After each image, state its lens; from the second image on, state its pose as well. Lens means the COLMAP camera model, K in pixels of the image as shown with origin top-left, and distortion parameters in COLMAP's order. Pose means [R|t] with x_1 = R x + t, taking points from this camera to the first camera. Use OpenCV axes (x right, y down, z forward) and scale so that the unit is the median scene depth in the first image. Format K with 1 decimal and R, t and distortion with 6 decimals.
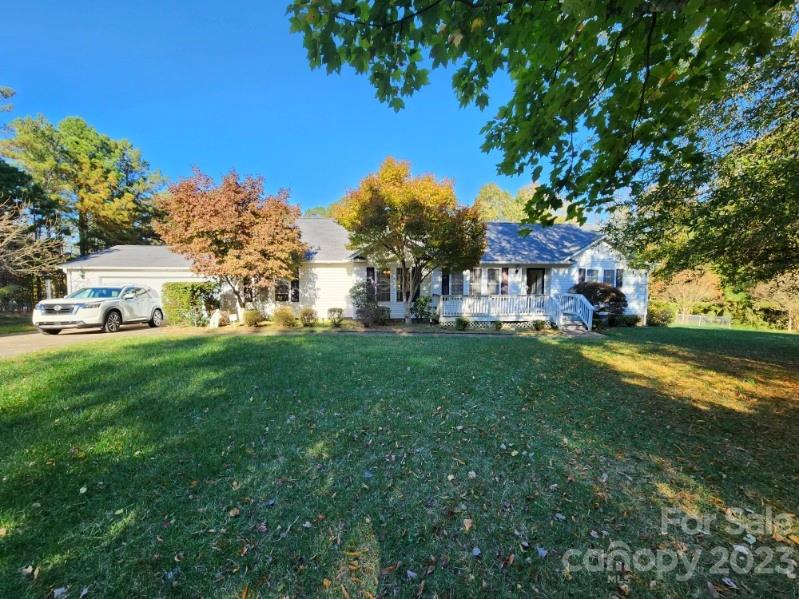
lens RADIAL K [[325.3, 0, 402.1], [0, 325.3, 294.6], [0, 0, 1]] dist [-0.000703, 0.000020]
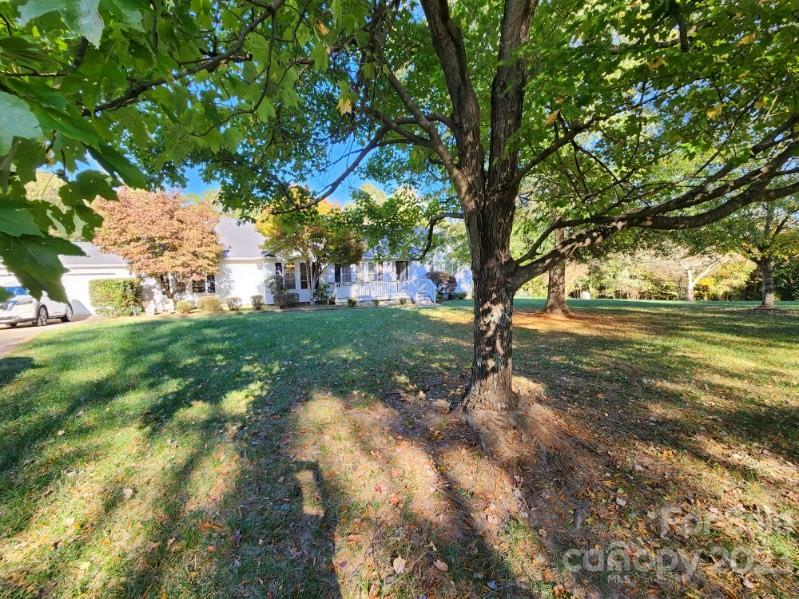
lens RADIAL K [[327.3, 0, 395.2], [0, 327.3, 301.0], [0, 0, 1]] dist [-0.000747, -0.000083]
pose [[0.943990, -0.050698, 0.326056, -0.092145], [0.032589, 0.997620, 0.060770, 0.001648], [-0.328361, -0.046740, 0.943395, -0.367108]]
